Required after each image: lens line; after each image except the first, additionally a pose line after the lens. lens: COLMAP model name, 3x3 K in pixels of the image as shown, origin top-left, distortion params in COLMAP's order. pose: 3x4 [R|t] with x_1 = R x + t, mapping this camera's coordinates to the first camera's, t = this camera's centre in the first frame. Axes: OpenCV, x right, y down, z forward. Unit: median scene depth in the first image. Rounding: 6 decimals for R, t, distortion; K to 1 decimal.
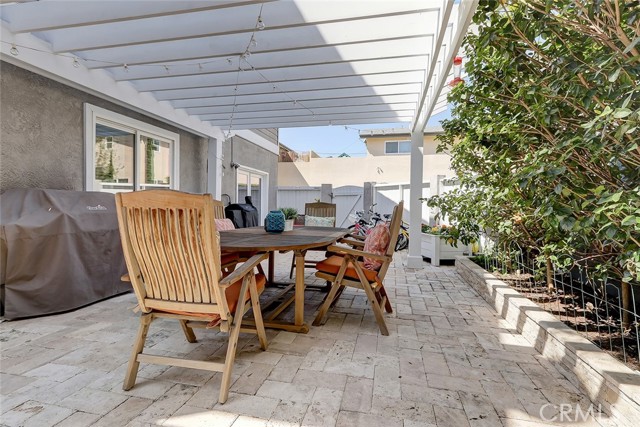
lens RADIAL K [[295.7, 0, 322.2], [0, 295.7, 211.4], [0, 0, 1]] dist [0.011204, -0.003134]
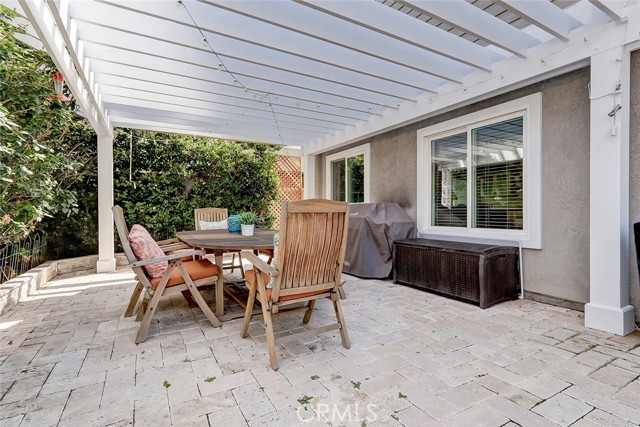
lens RADIAL K [[295.7, 0, 319.2], [0, 295.7, 214.4], [0, 0, 1]] dist [0.011204, -0.003134]
pose [[-0.723907, -0.009963, -0.689826, 0.408416], [-0.025552, 0.999597, 0.012378, -0.027272], [0.689425, 0.026588, -0.723869, 1.938099]]
